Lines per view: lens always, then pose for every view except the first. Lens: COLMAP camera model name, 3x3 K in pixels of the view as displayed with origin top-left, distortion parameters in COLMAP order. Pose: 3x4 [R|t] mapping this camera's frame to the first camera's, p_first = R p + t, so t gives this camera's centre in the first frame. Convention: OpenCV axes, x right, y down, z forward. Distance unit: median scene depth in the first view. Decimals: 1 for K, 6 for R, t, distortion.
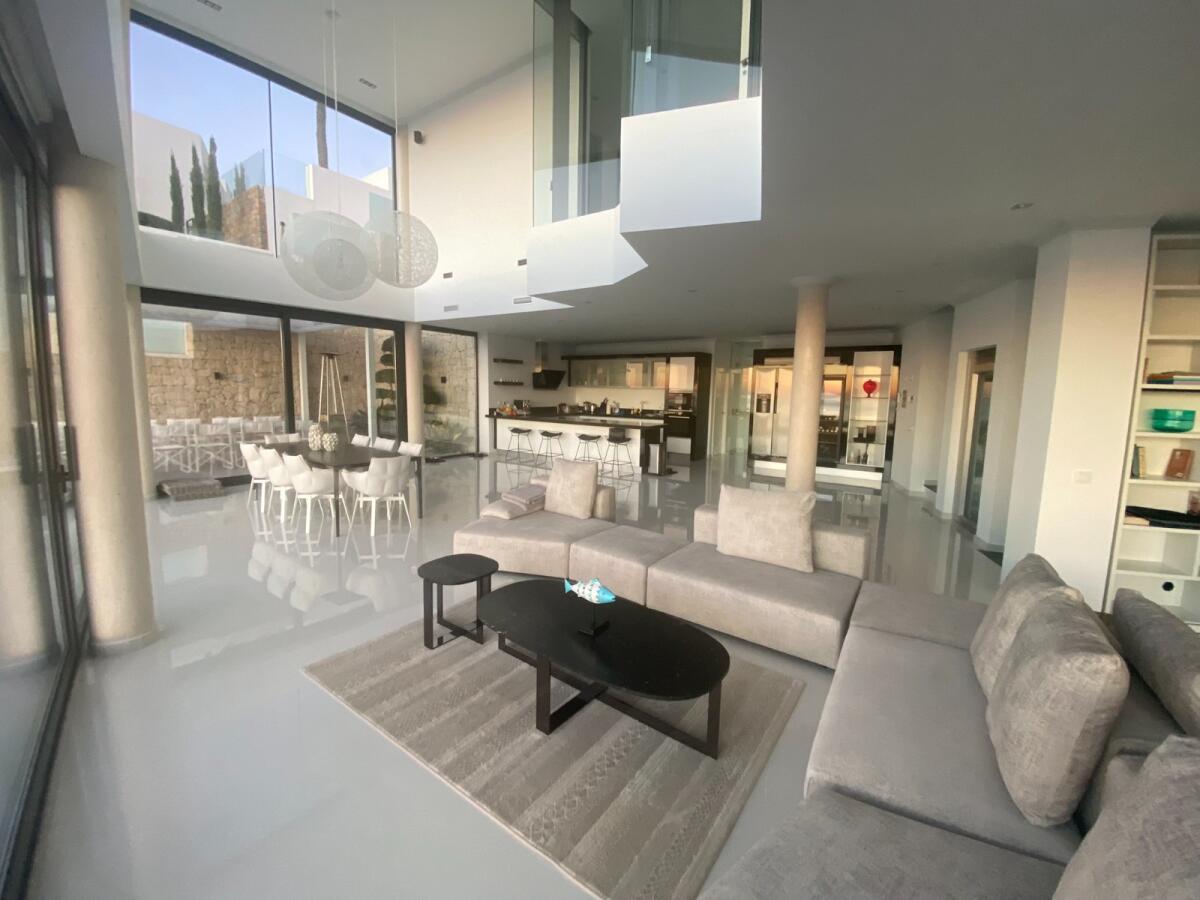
lens RADIAL K [[490.0, 0, 601.3], [0, 490.0, 445.9], [0, 0, 1]] dist [-0.020886, -0.001416]
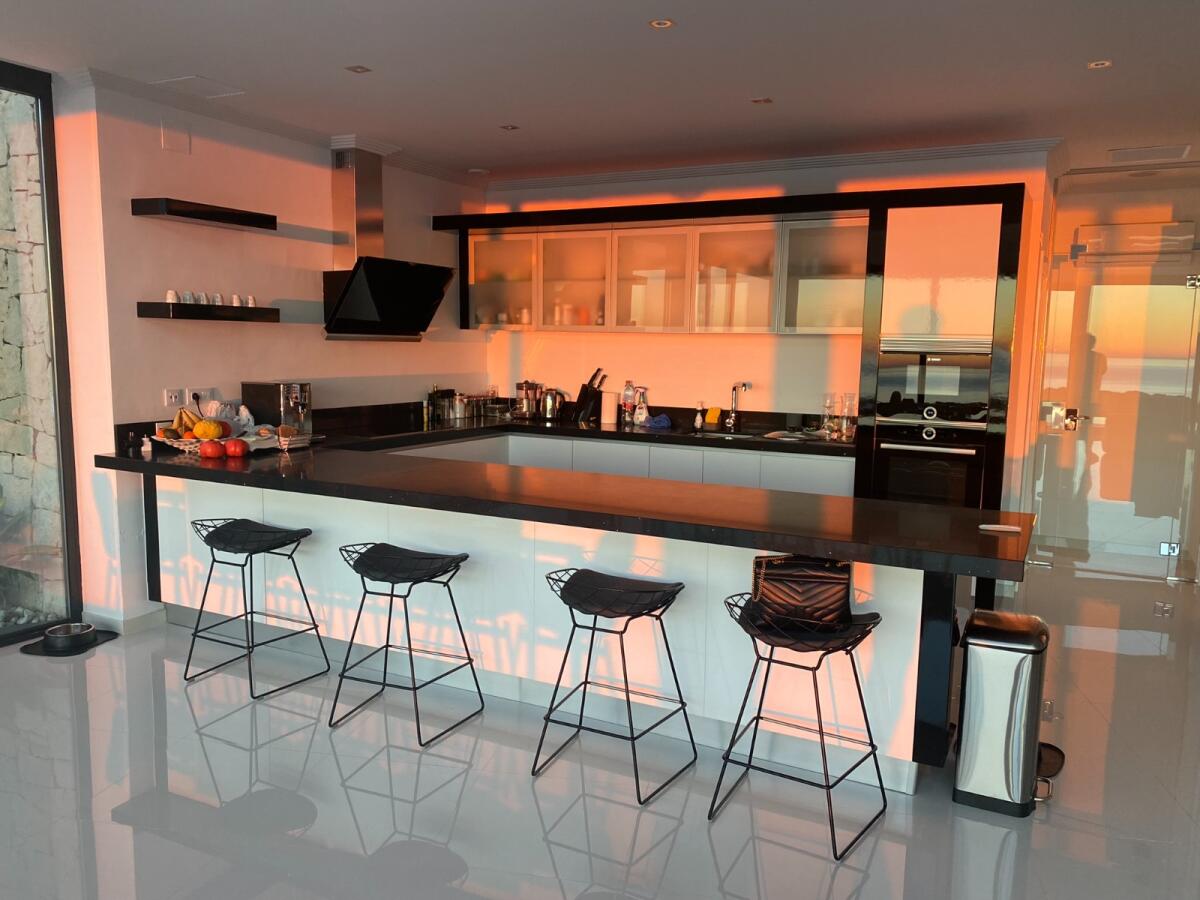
lens RADIAL K [[899.8, 0, 591.6], [0, 899.8, 454.6], [0, 0, 1]] dist [0.049442, -0.039723]
pose [[0.992891, -0.015604, 0.118000, -0.062852], [0.013840, 0.999780, 0.015755, -0.064667], [-0.118220, -0.014009, 0.992889, 0.550691]]
